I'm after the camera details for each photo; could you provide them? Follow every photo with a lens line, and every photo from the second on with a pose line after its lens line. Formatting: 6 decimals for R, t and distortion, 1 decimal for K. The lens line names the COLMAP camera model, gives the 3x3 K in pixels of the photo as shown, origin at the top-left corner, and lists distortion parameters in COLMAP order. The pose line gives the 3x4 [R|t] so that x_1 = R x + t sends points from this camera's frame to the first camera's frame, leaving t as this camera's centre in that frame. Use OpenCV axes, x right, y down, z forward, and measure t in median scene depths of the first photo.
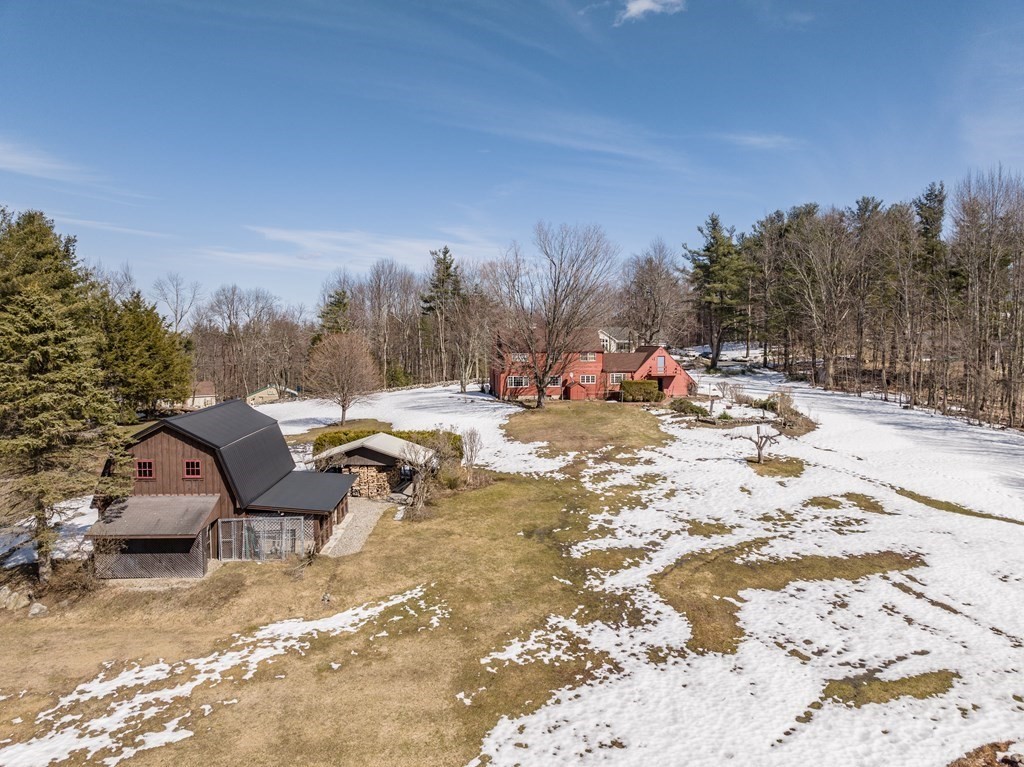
lens RADIAL K [[704.8, 0, 512.1], [0, 704.8, 396.8], [0, 0, 1]] dist [-0.038210, -0.000713]
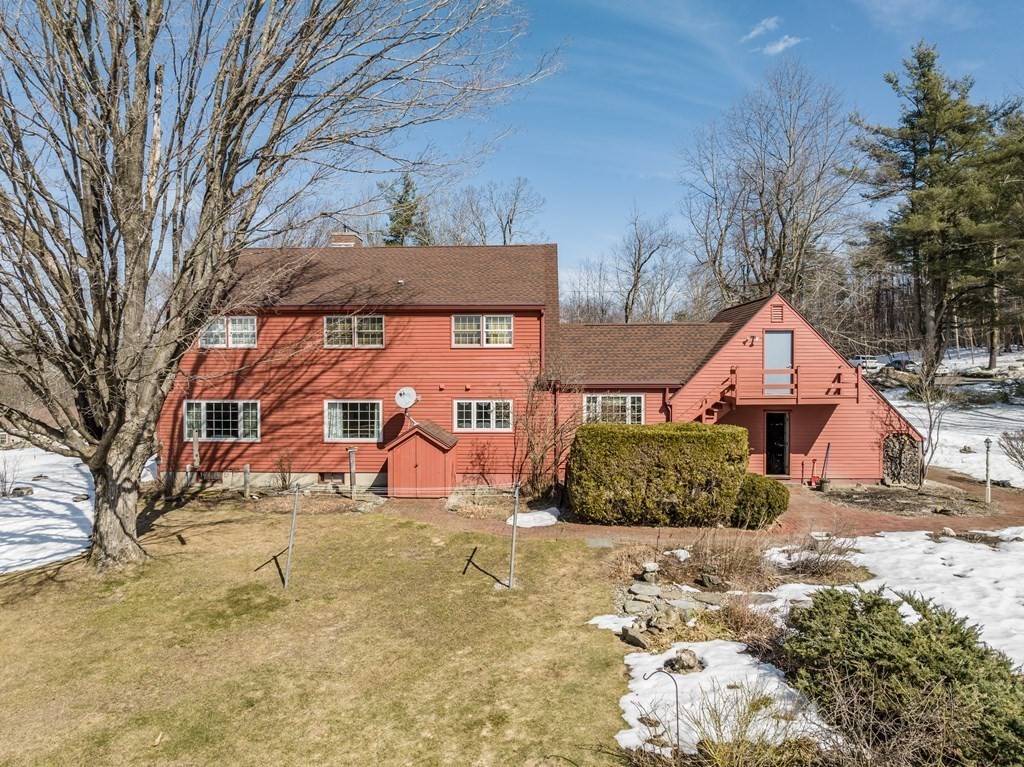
lens RADIAL K [[723.0, 0, 512.0], [0, 723.0, 383.5], [0, 0, 1]] dist [-0.045238, -0.000697]
pose [[0.979888, 0.004502, -0.199499, 0.199647], [-0.015794, 0.998359, -0.055045, -0.025433], [0.198924, 0.057088, 0.978351, 0.853981]]
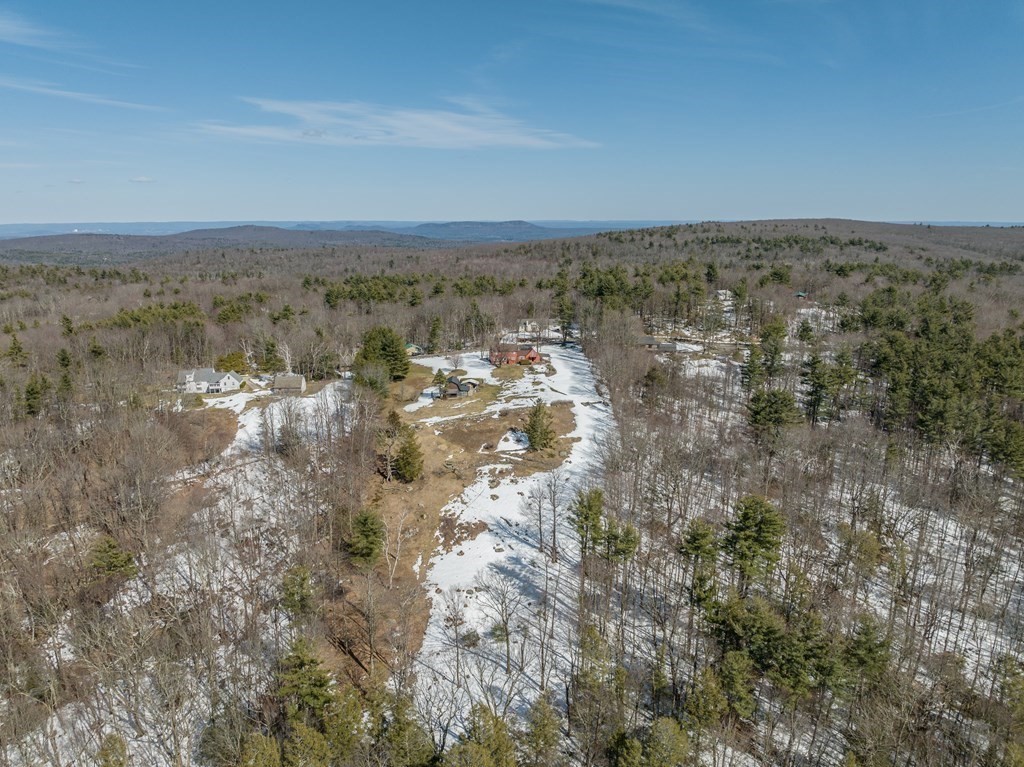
lens RADIAL K [[713.9, 0, 512.0], [0, 713.9, 383.5], [0, 0, 1]] dist [-0.036659, 0.000655]
pose [[0.999908, -0.001678, -0.013491, 0.179041], [0.003674, 0.988785, 0.149301, -0.566000], [0.013089, -0.149337, 0.988700, -3.508222]]
